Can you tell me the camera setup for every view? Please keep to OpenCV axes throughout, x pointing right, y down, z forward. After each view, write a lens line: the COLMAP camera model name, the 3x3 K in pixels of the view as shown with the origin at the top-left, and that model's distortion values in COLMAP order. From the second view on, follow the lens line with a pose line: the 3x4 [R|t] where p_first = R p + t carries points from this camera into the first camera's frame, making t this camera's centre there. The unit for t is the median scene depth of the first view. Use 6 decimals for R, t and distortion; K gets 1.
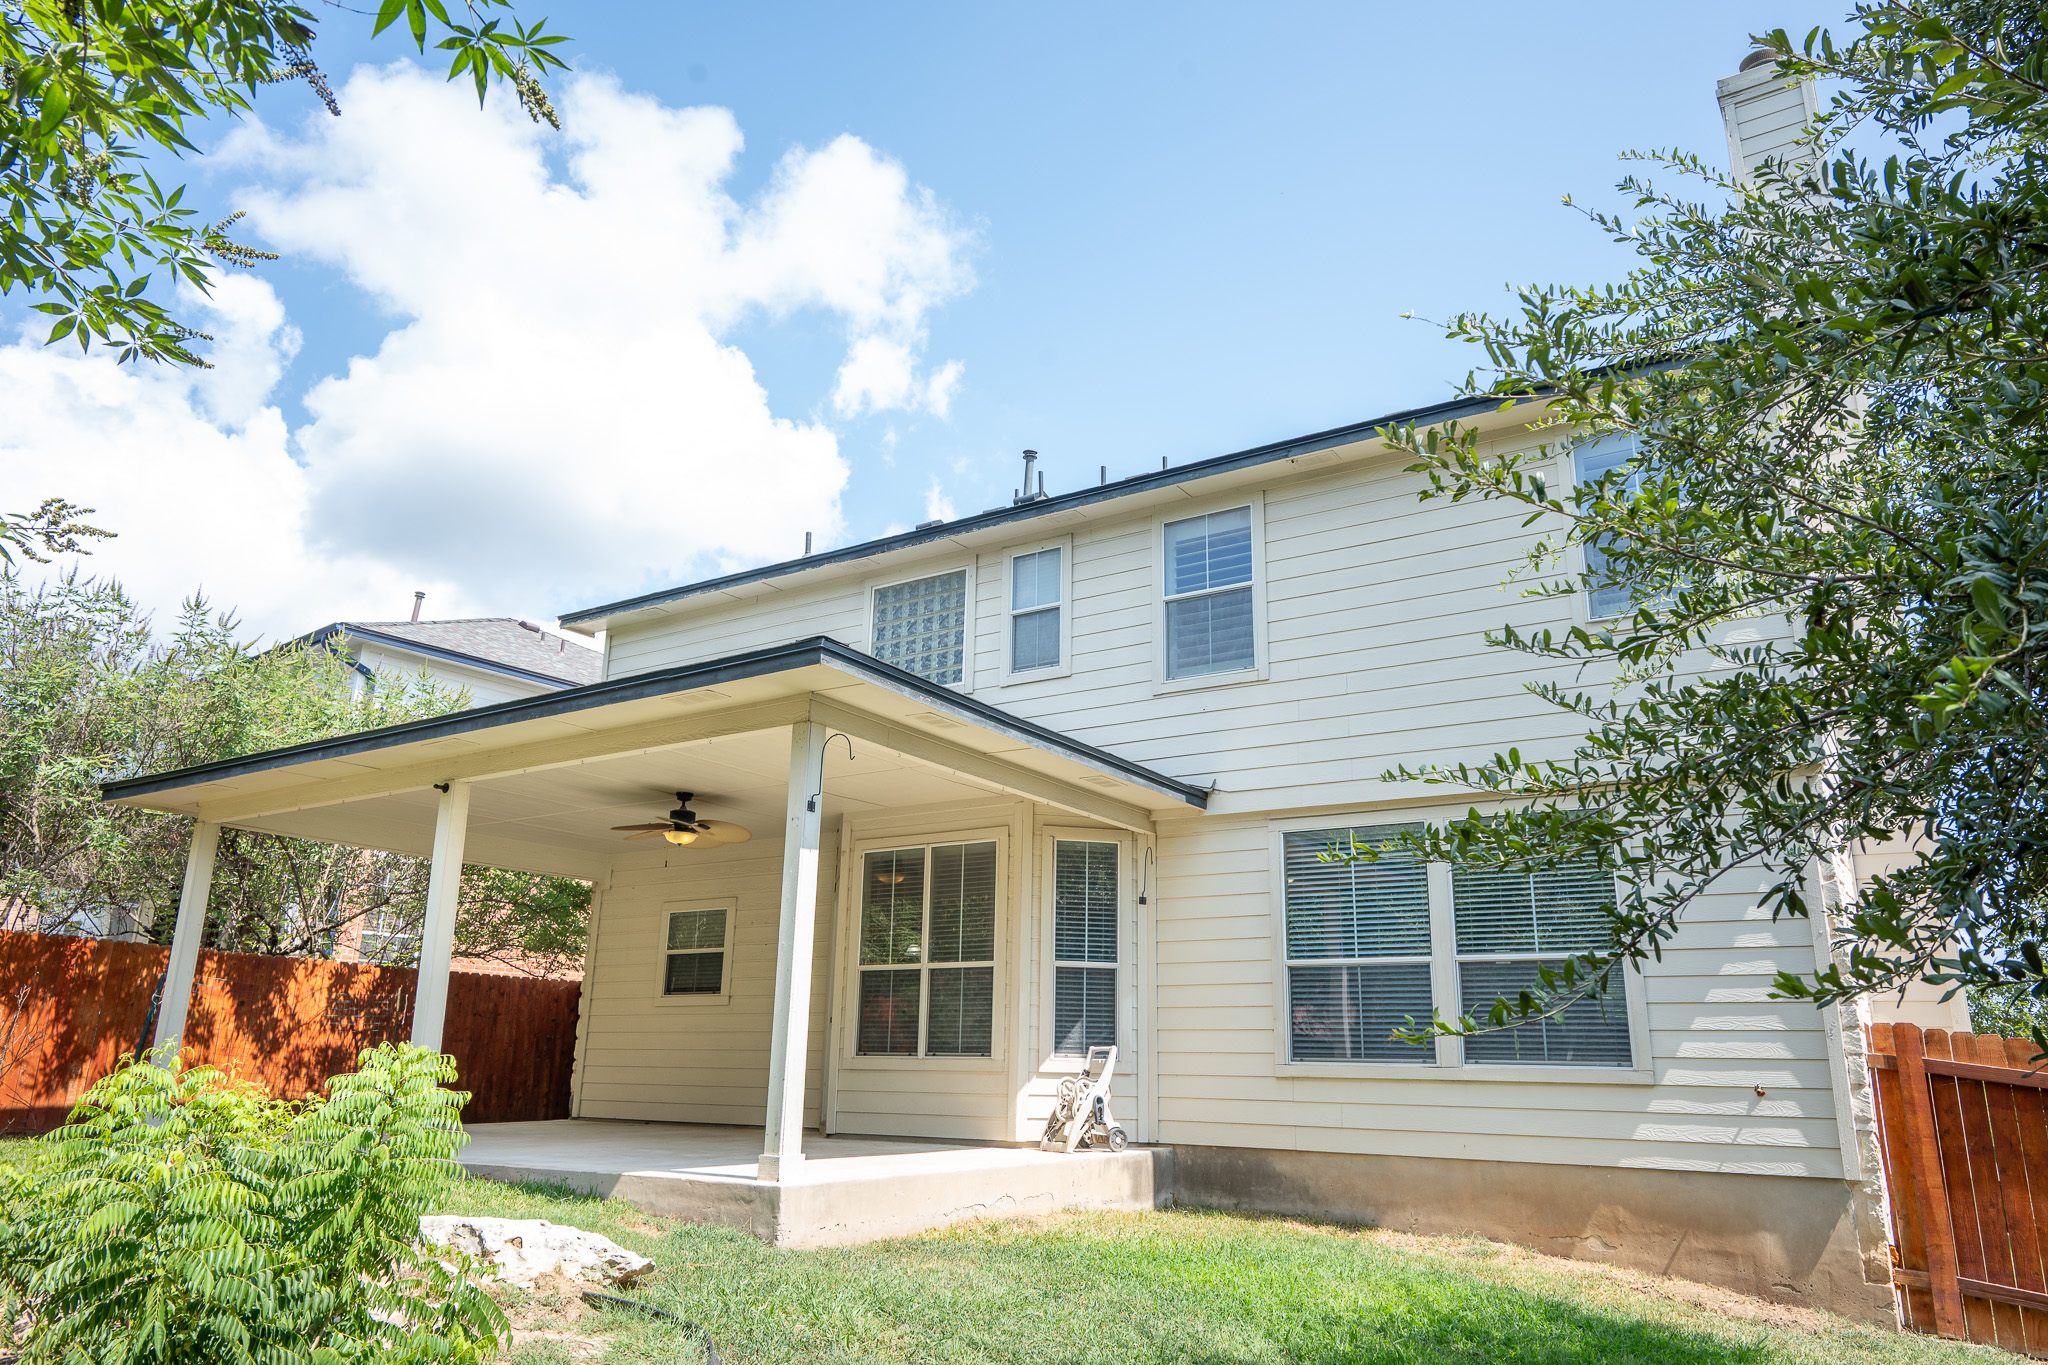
lens RADIAL K [[1387.6, 0, 1025.1], [0, 1387.6, 670.3], [0, 0, 1]] dist [0.000222, 0.005546]
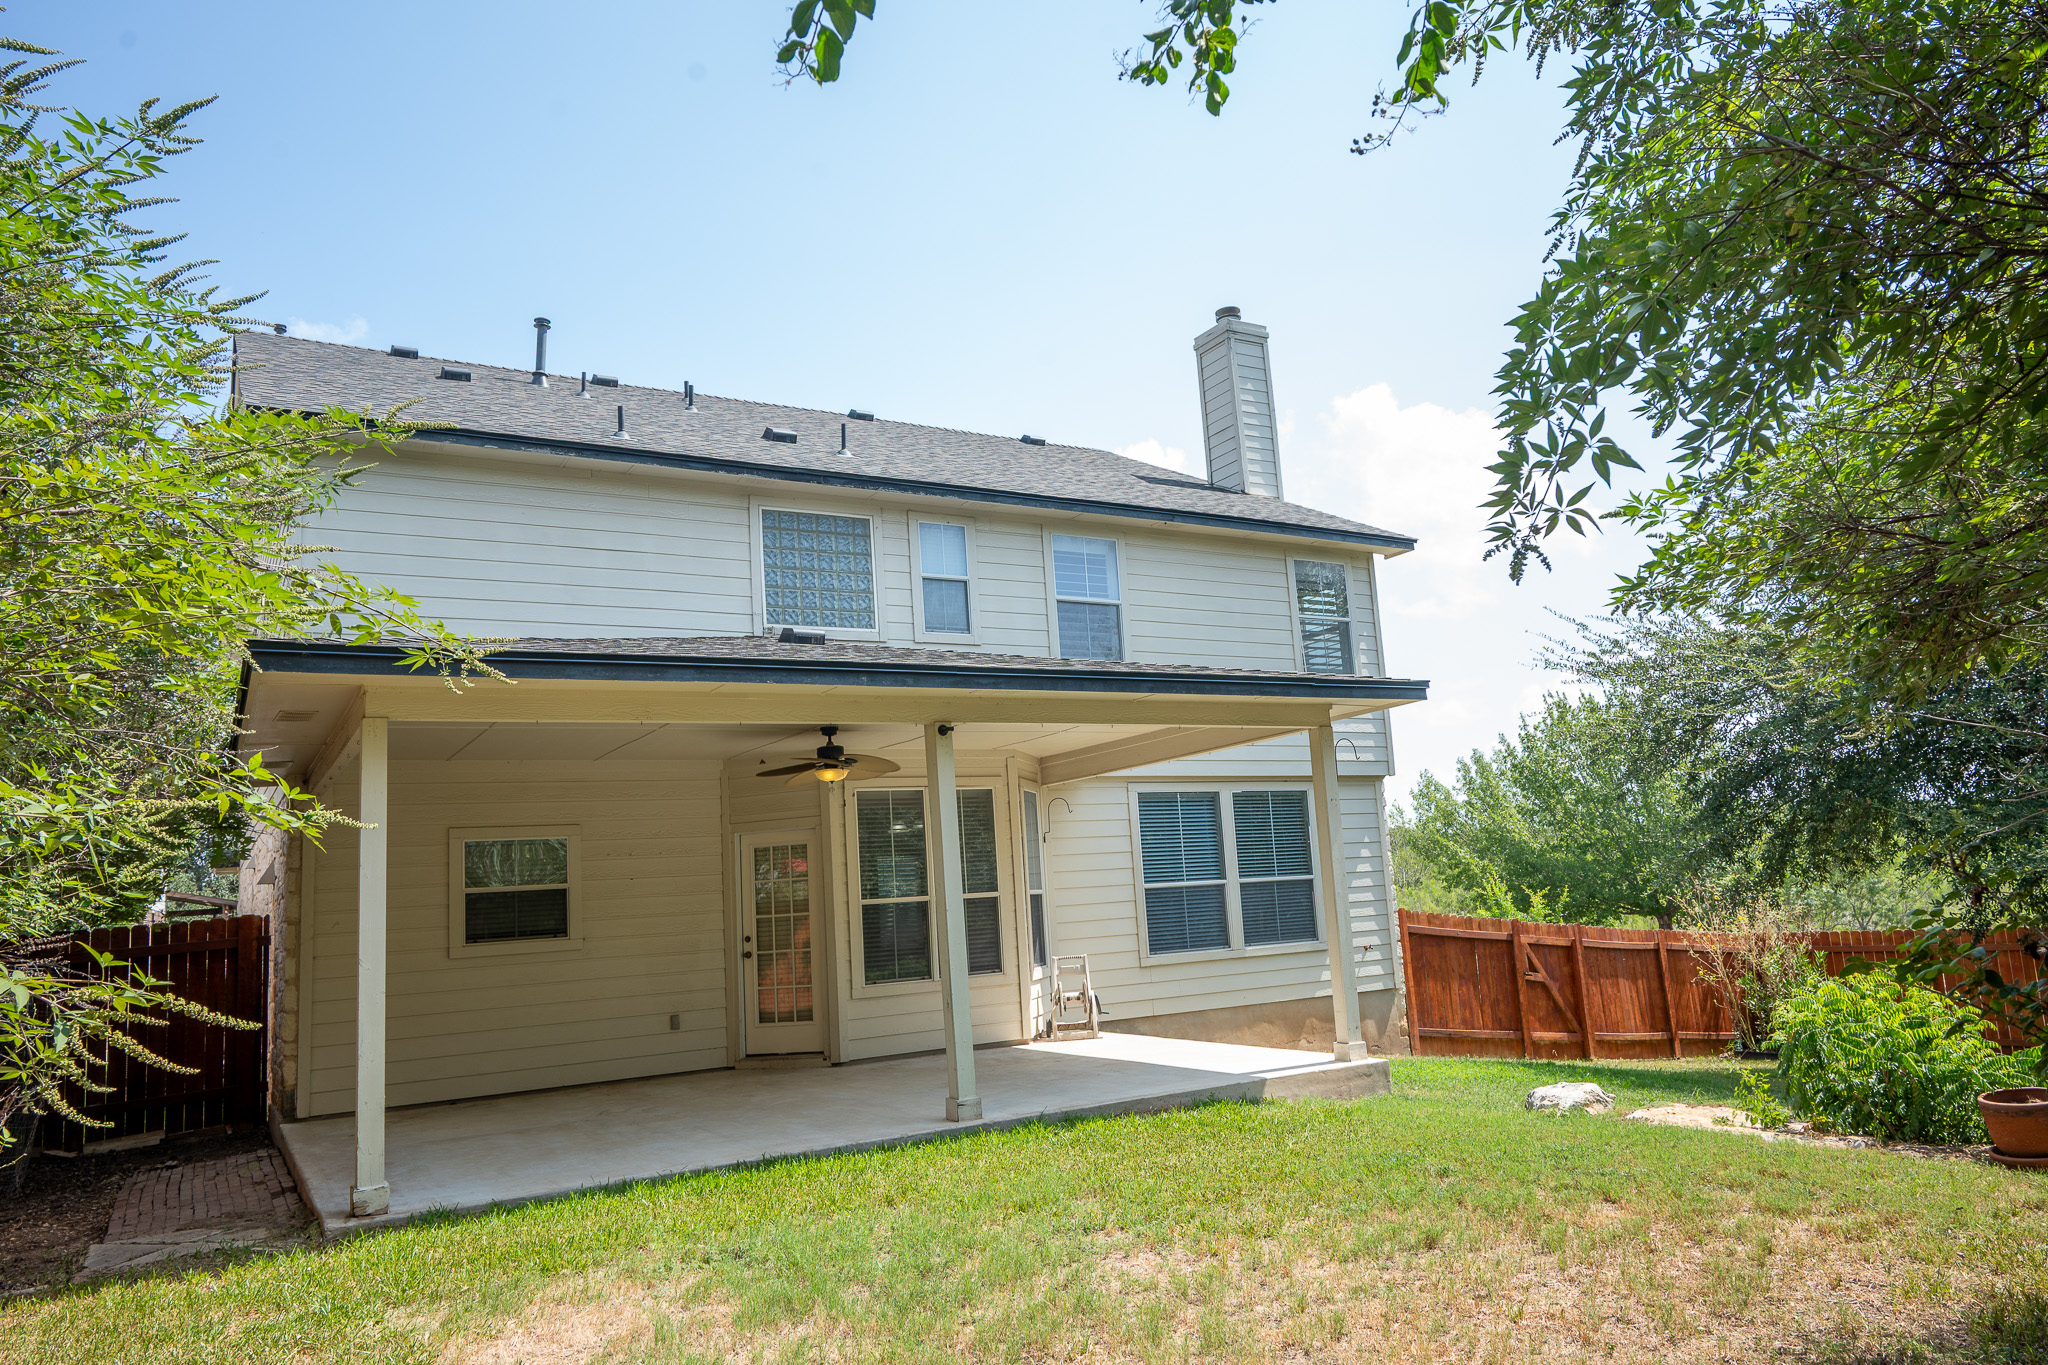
lens RADIAL K [[1387.6, 0, 1011.7], [0, 1387.6, 684.4], [0, 0, 1]] dist [0.000222, 0.005546]
pose [[0.445676, 0.096365, 0.889993, -1.095751], [-0.178512, 0.983789, -0.017129, 0.056206], [-0.877215, -0.151240, 0.455653, 0.491631]]
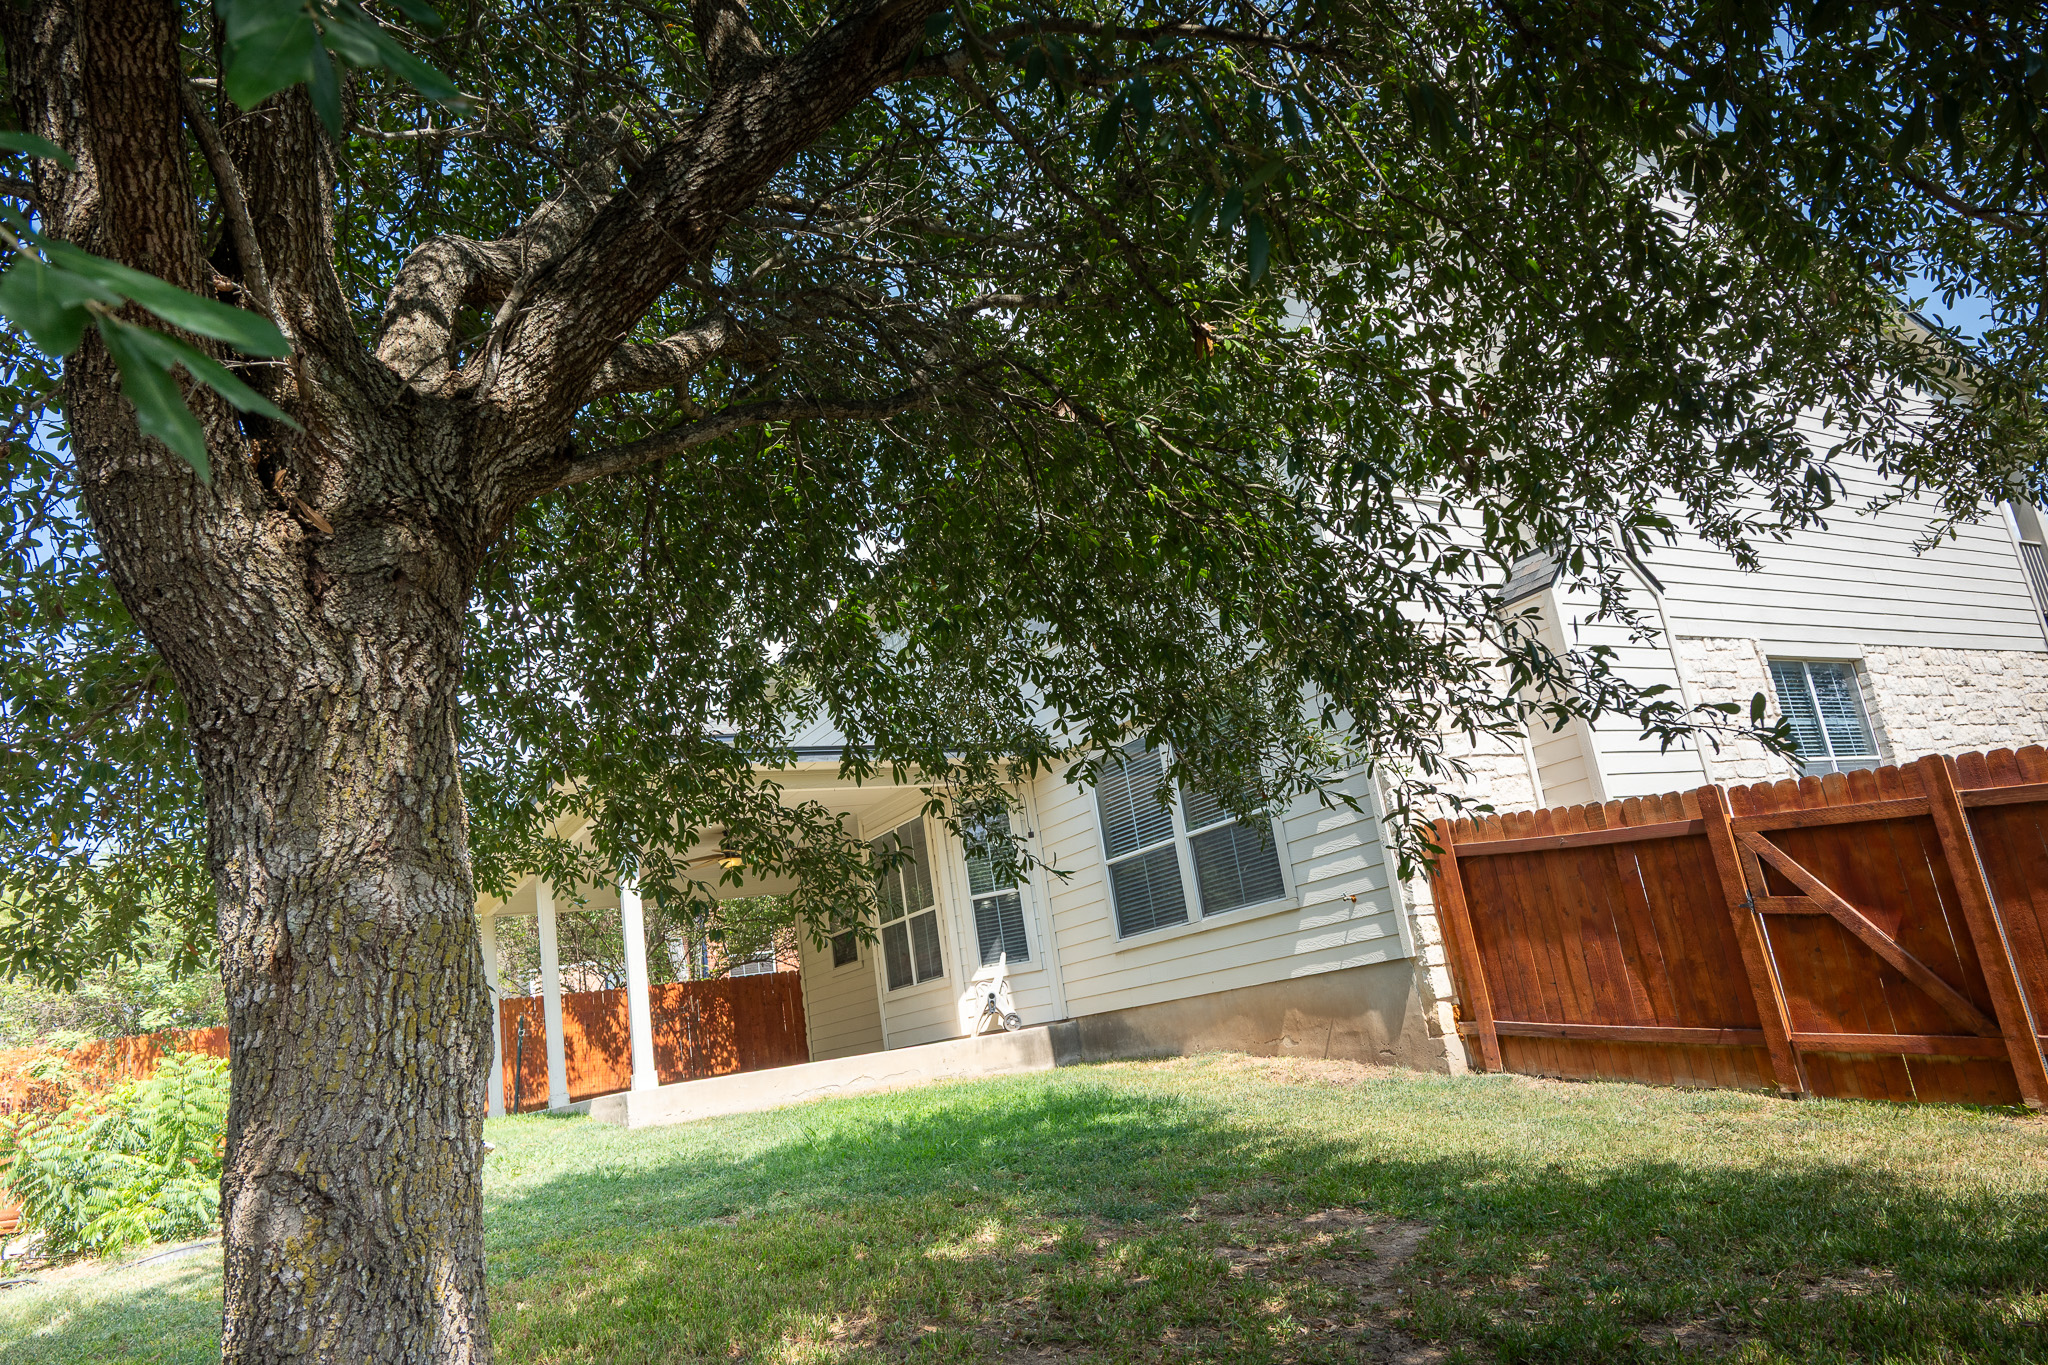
lens RADIAL K [[1387.6, 0, 1030.0], [0, 1387.6, 685.4], [0, 0, 1]] dist [0.000222, 0.005546]
pose [[0.881988, -0.260481, -0.392742, 0.634476], [0.282440, 0.959283, -0.001953, 0.039520], [0.377259, -0.109203, 0.919647, -0.148177]]
